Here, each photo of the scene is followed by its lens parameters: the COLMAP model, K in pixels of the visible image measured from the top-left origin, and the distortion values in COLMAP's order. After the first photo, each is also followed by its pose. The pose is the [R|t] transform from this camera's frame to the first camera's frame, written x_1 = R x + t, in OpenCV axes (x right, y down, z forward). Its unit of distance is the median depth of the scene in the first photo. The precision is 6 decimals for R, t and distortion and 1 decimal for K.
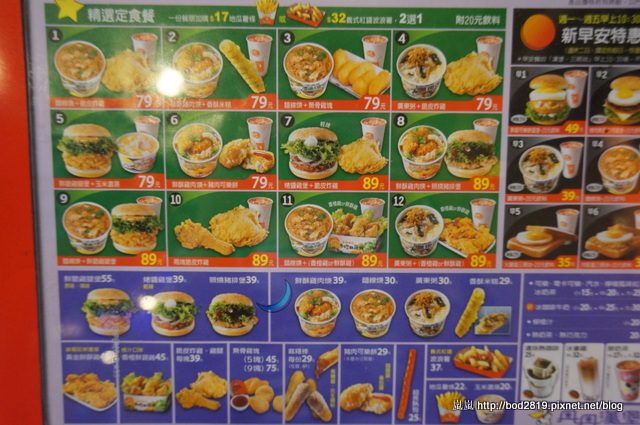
lens RADIAL K [[485.6, 0, 320.0], [0, 485.6, 212.5], [0, 0, 1]] dist [0.007089, 0.005637]
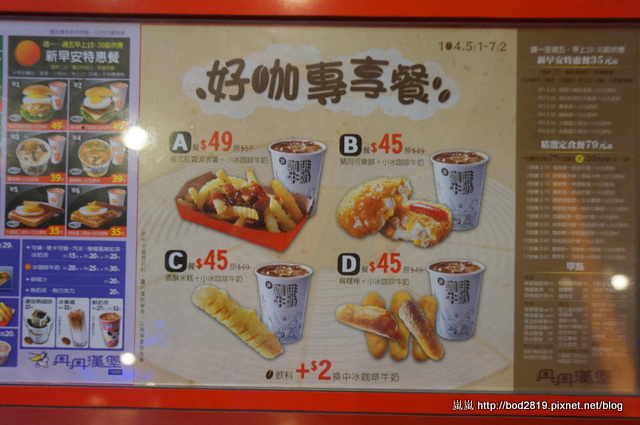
lens RADIAL K [[485.6, 0, 320.0], [0, 485.6, 212.5], [0, 0, 1]] dist [0.007089, 0.005637]
pose [[0.999808, 0.013789, -0.013947, 1.213627], [-0.015234, 0.993874, -0.109462, 0.183998], [0.012352, 0.109654, 0.993893, -0.247043]]
